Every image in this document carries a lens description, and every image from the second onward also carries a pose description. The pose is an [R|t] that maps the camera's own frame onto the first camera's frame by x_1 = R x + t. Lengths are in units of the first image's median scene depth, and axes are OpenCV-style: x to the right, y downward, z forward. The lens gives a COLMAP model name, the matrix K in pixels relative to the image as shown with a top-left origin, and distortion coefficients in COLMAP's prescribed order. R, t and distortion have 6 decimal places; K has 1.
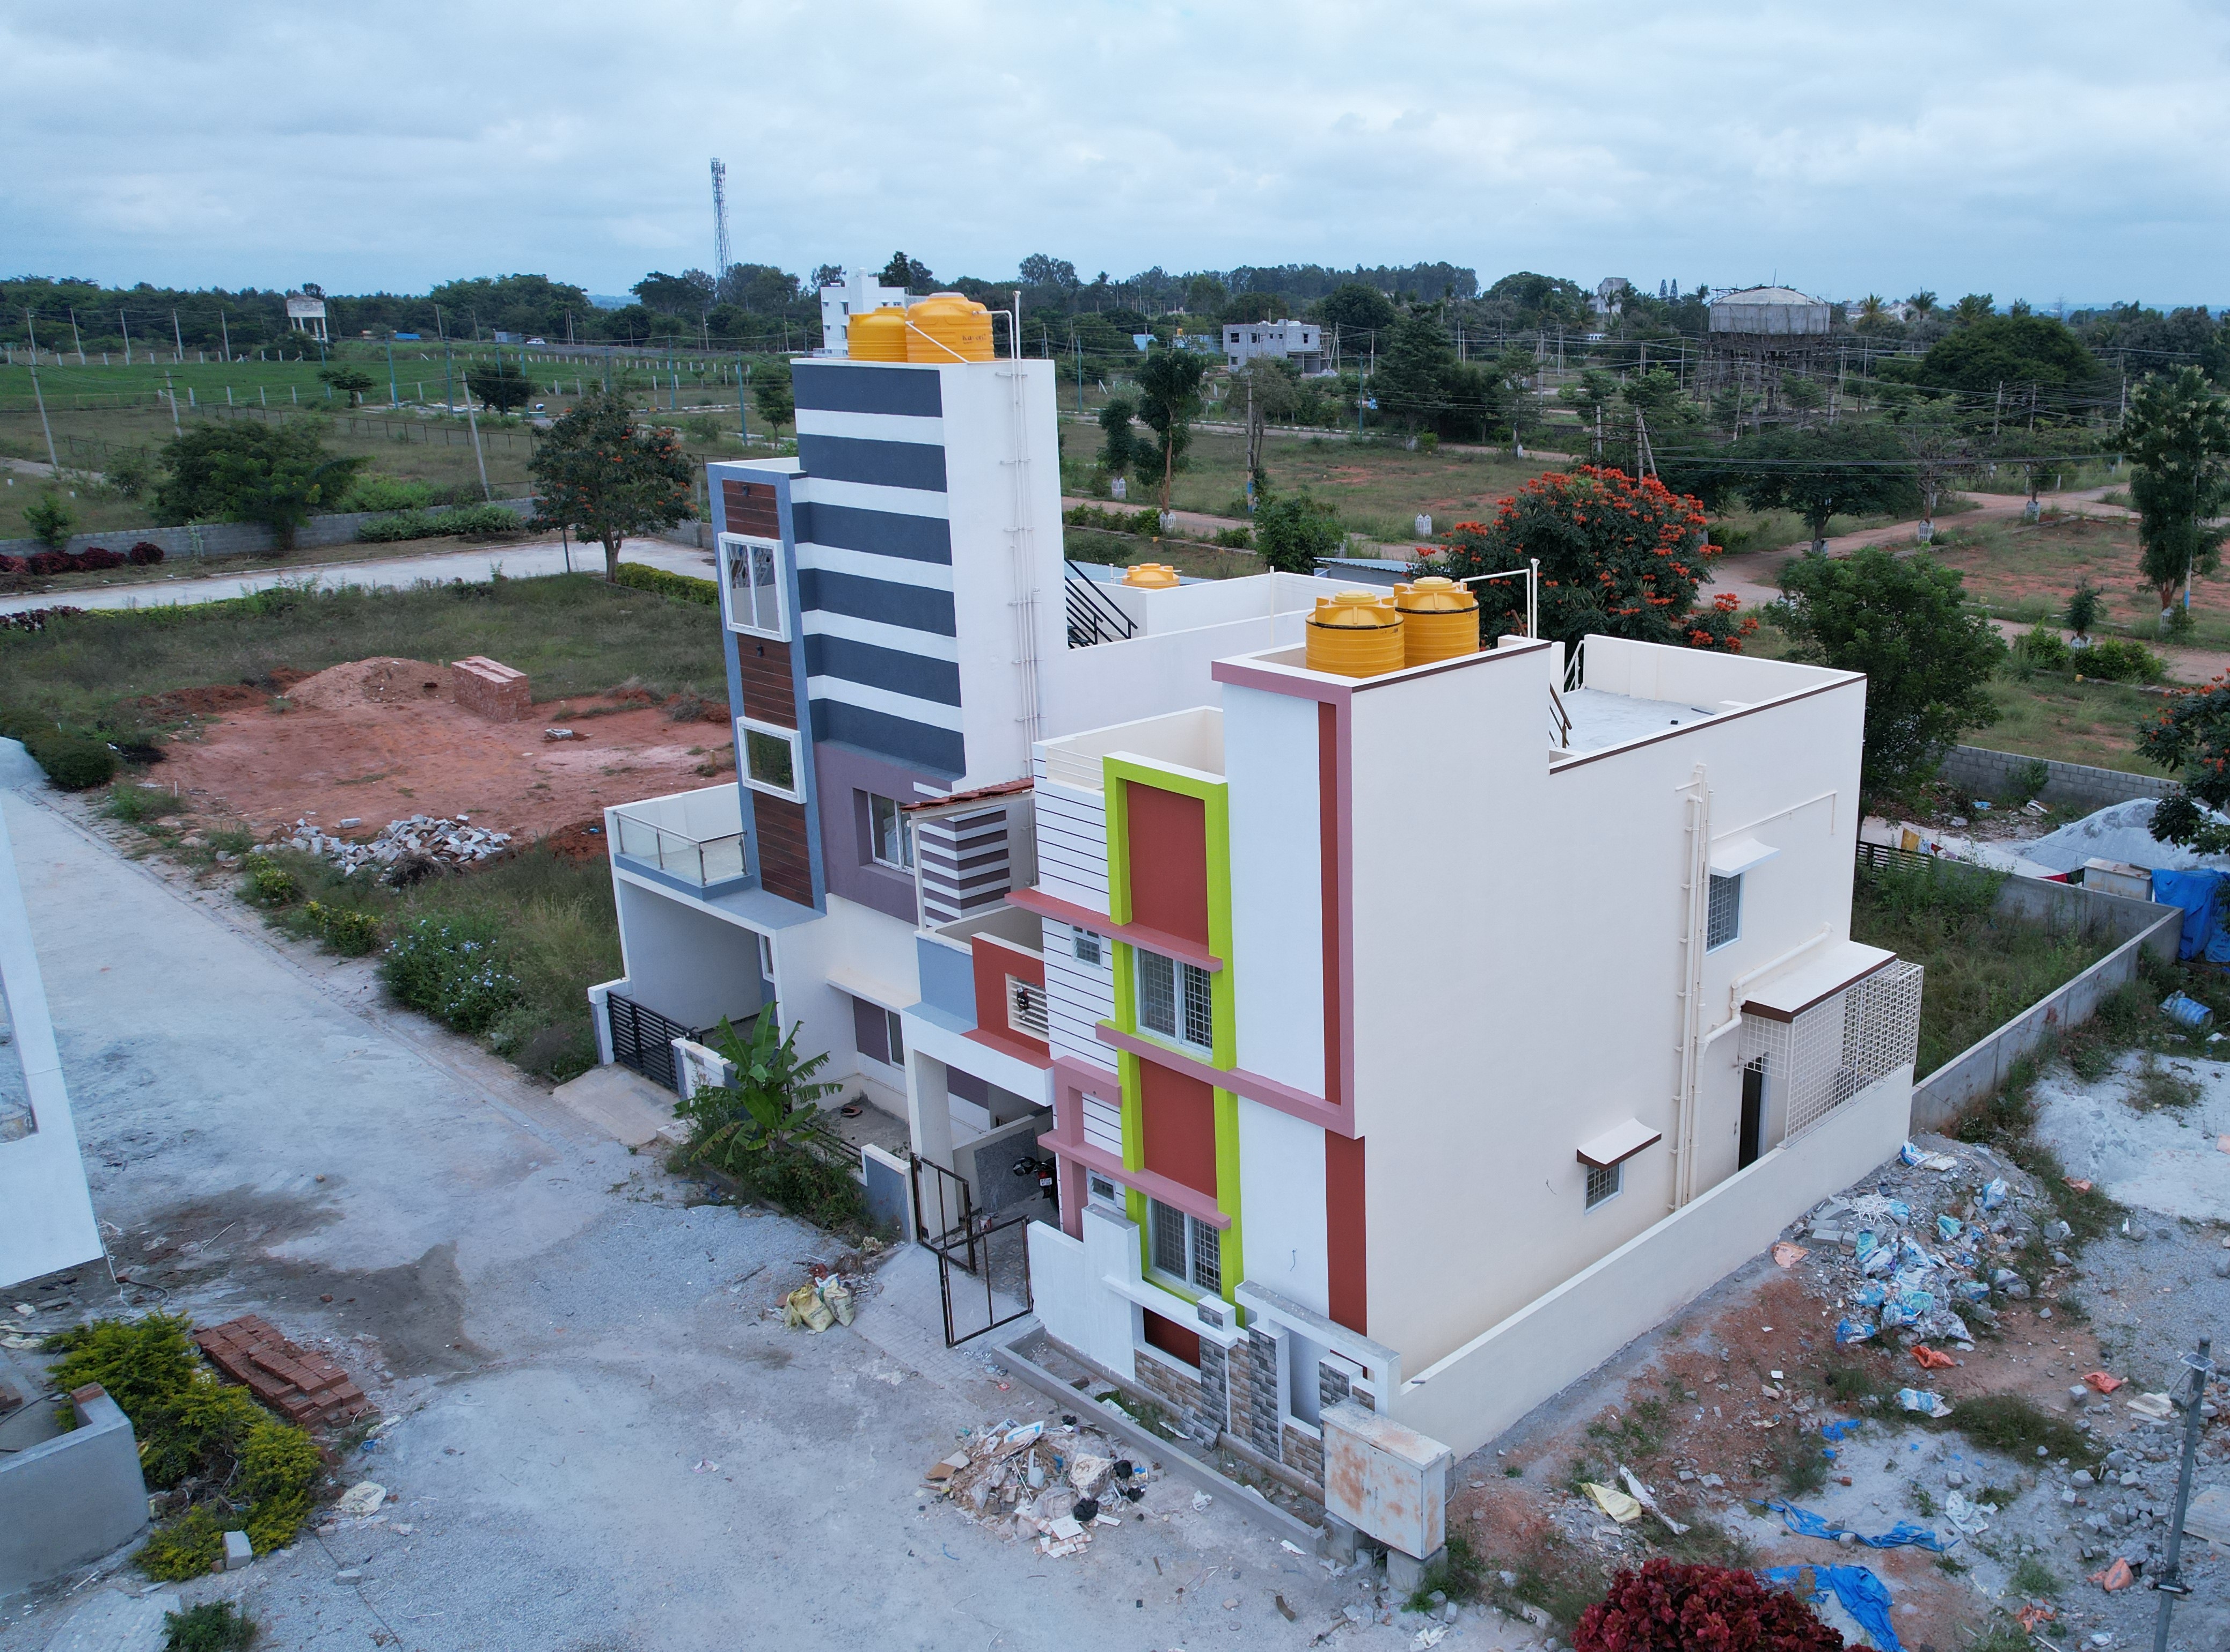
lens RADIAL K [[1867.1, 0, 1462.8], [0, 1867.1, 829.2], [0, 0, 1]] dist [-0.076474, 0.065351]
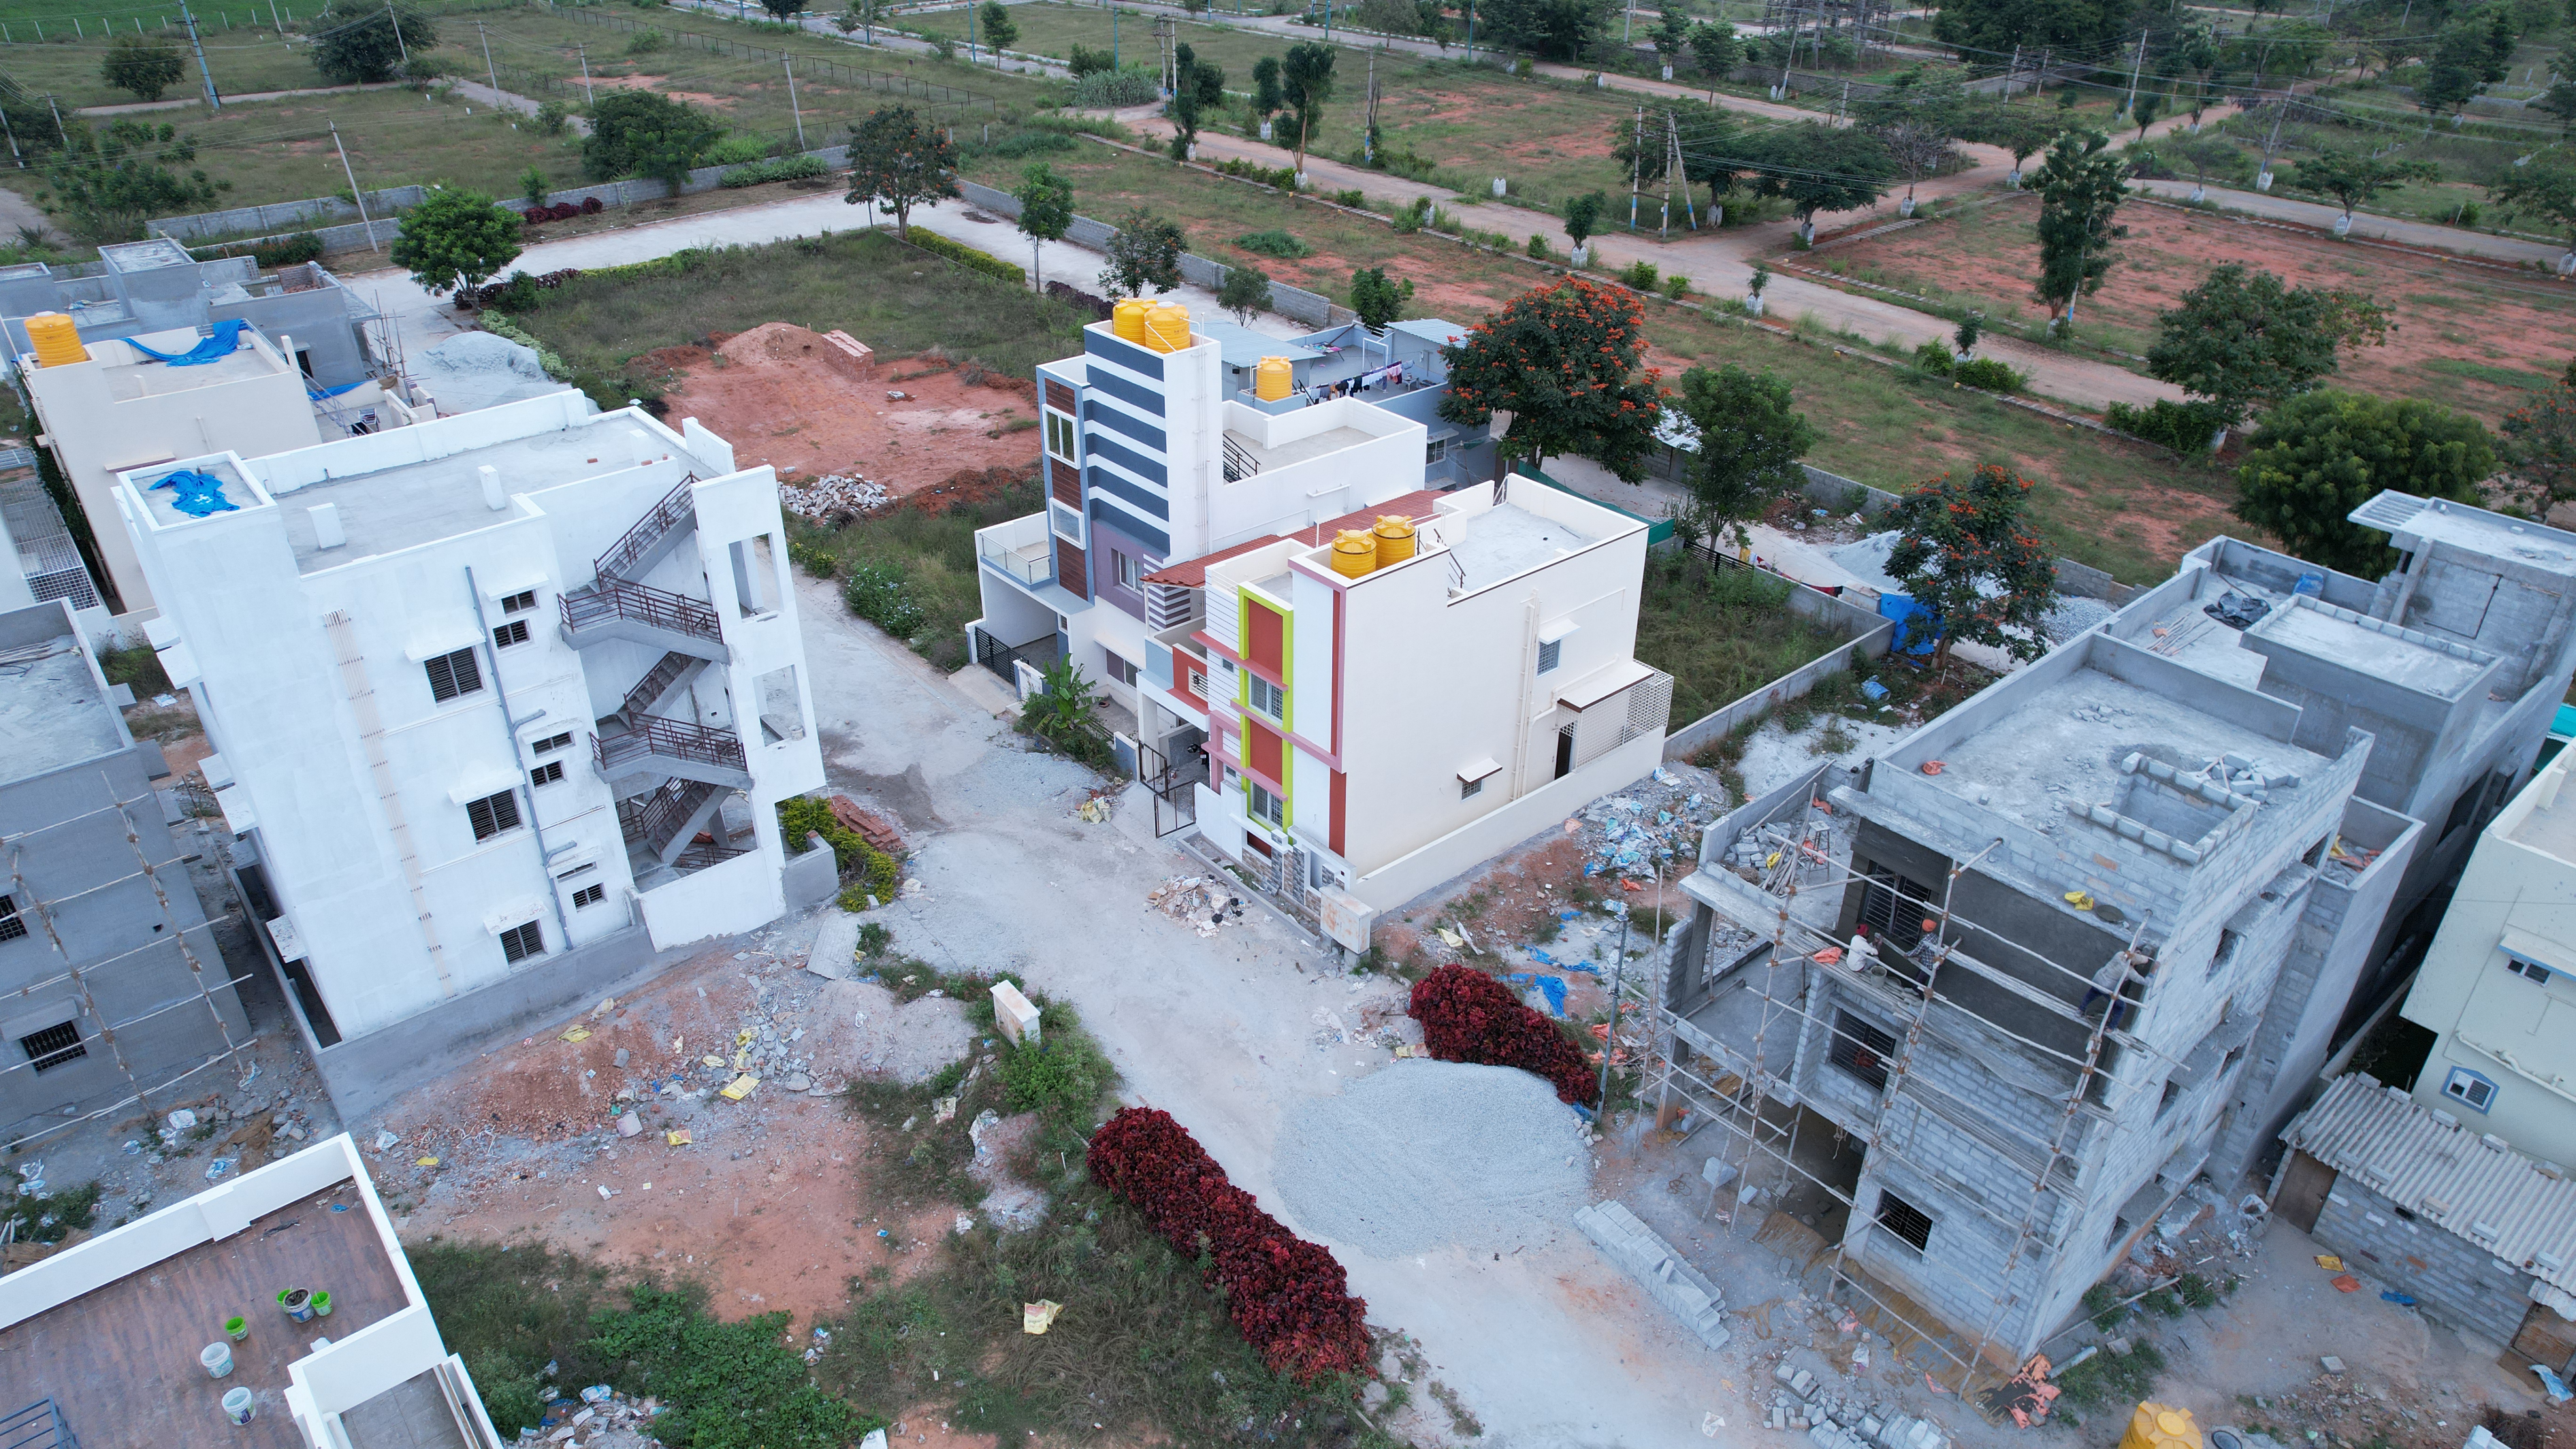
lens RADIAL K [[1645.1, 0, 1288.0], [0, 1645.1, 724.5], [0, 0, 1]] dist [-0.050057, -0.000094]
pose [[0.985159, 0.082125, -0.150721, 0.125621], [-0.042826, 0.967944, 0.247490, -0.276357], [0.166215, -0.237362, 0.957096, -0.652256]]
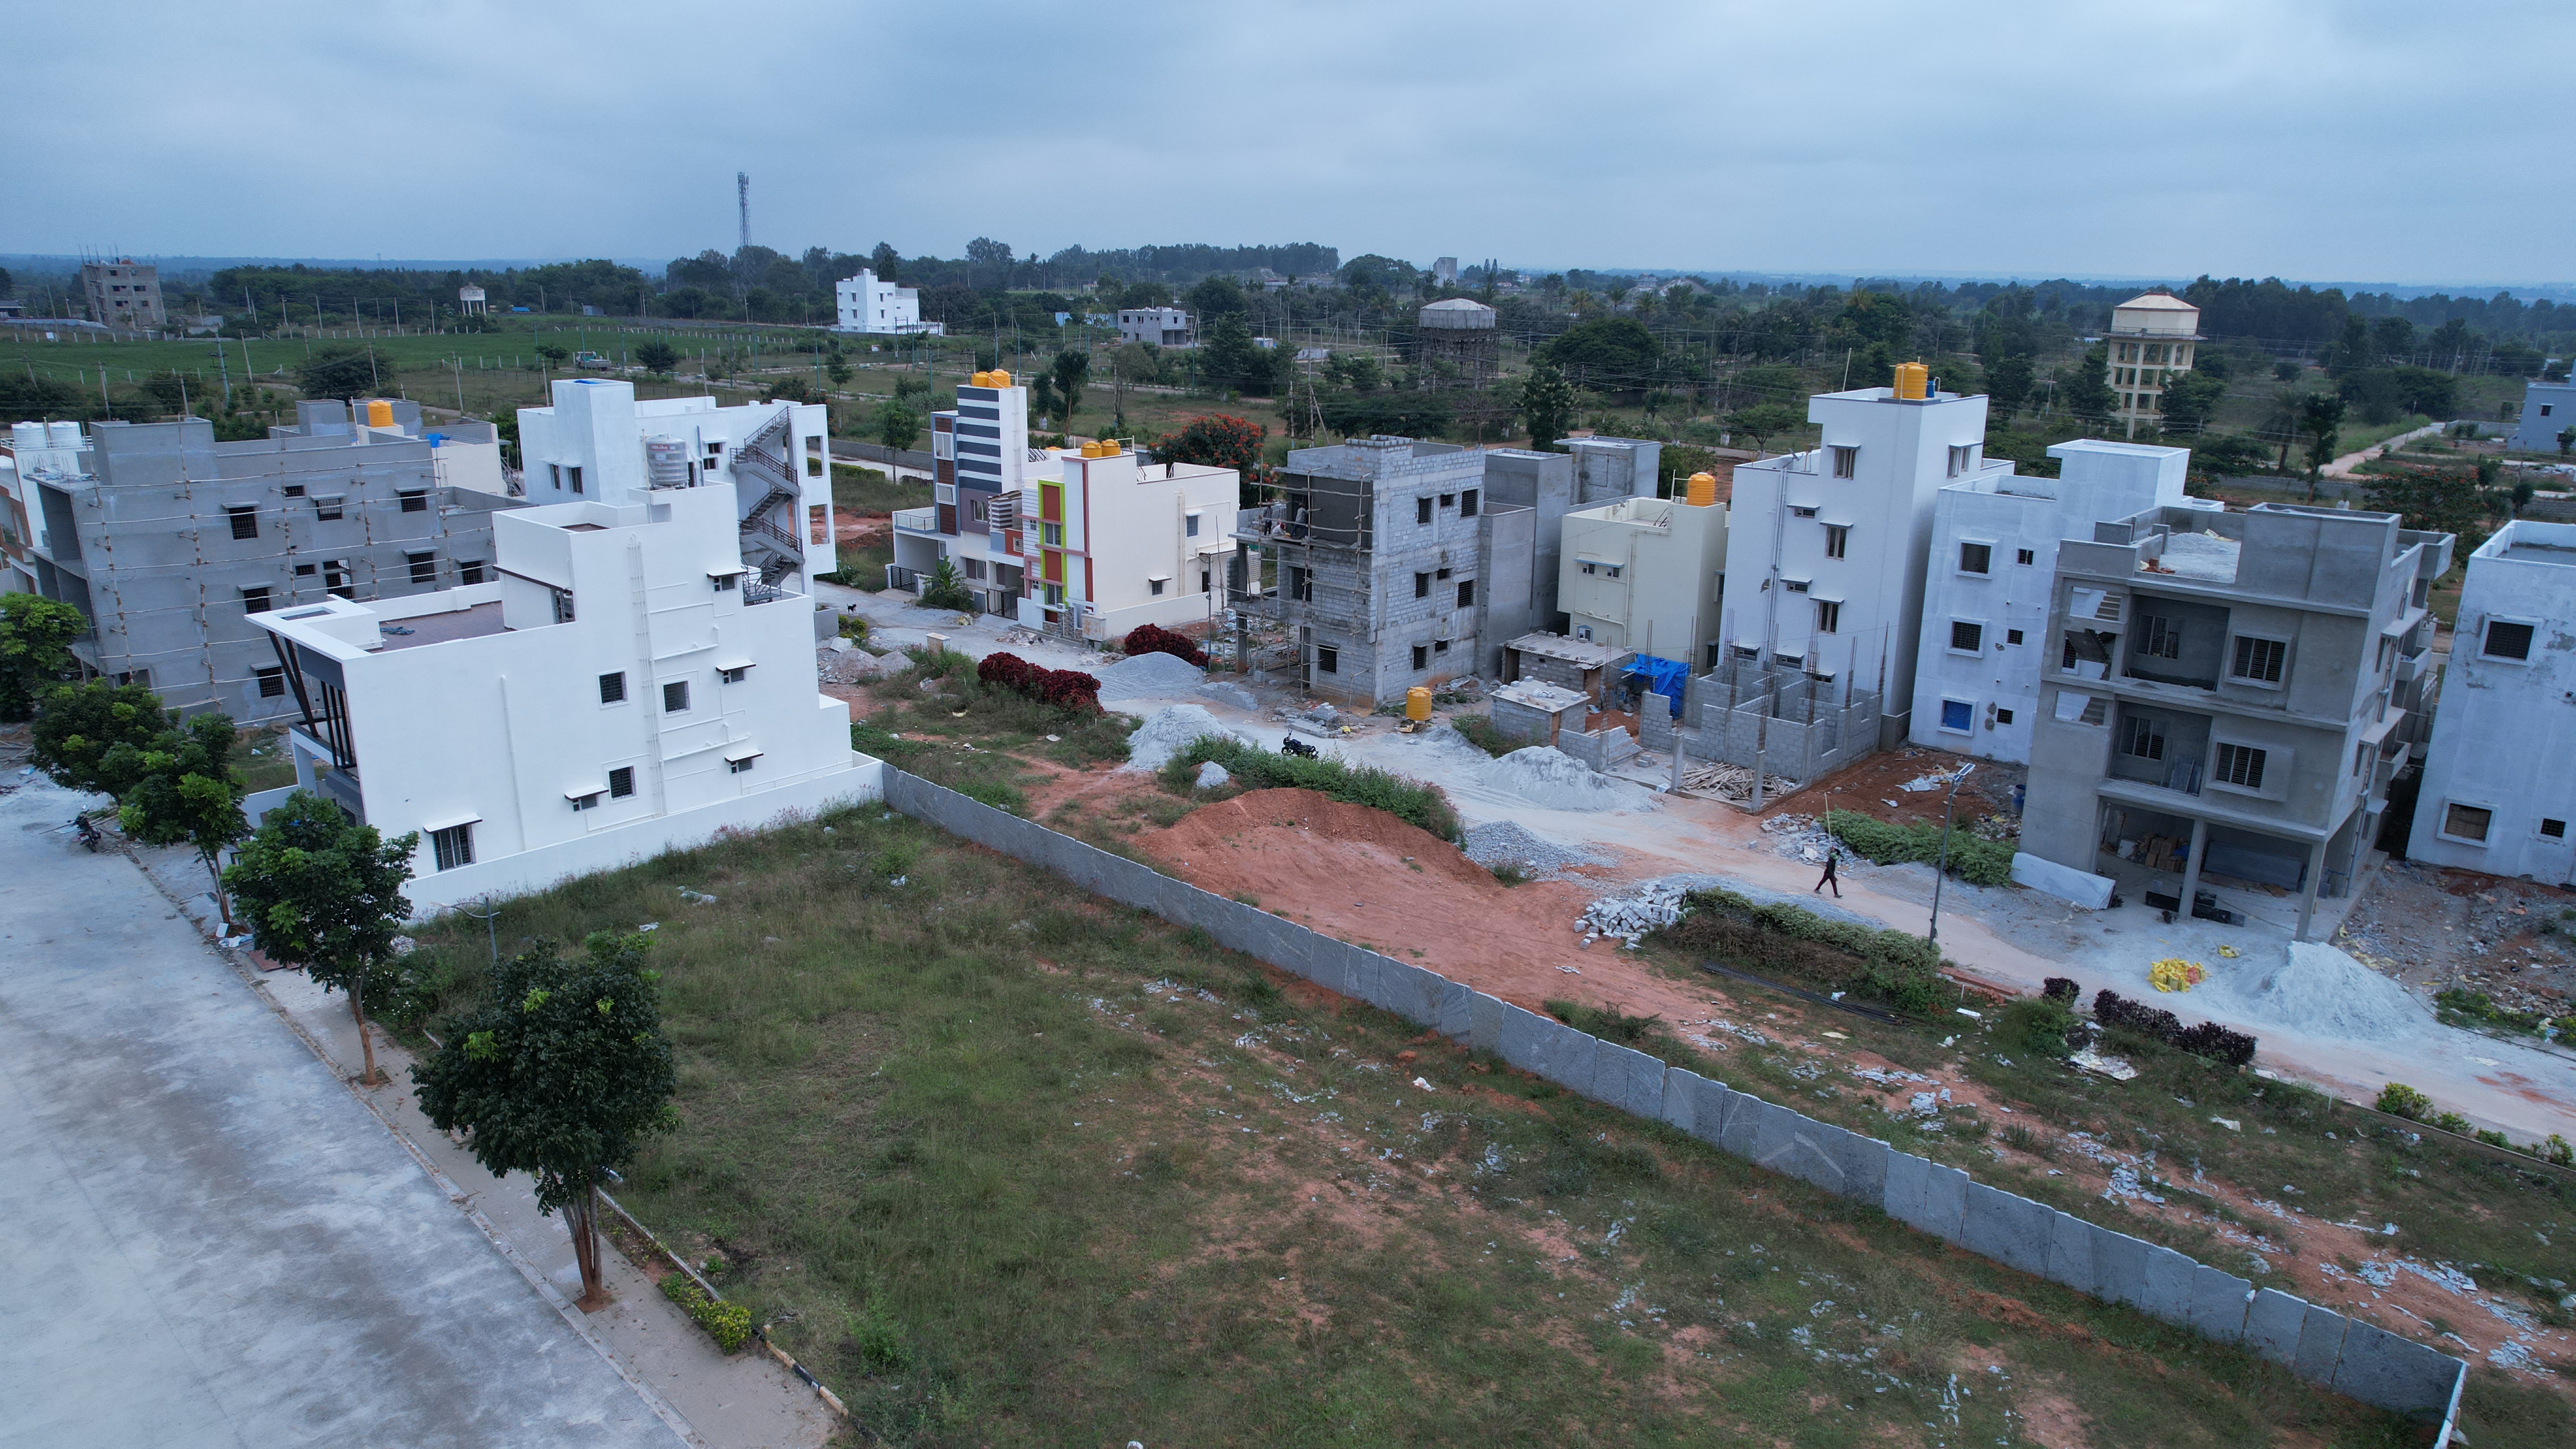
lens RADIAL K [[1649.6, 0, 1288.0], [0, 1649.6, 724.5], [0, 0, 1]] dist [-0.060306, 0.001703]
pose [[0.999361, 0.012195, -0.033596, 0.428234], [-0.012299, 0.999920, -0.002888, 0.432970], [0.033558, 0.003299, 0.999431, -2.291852]]
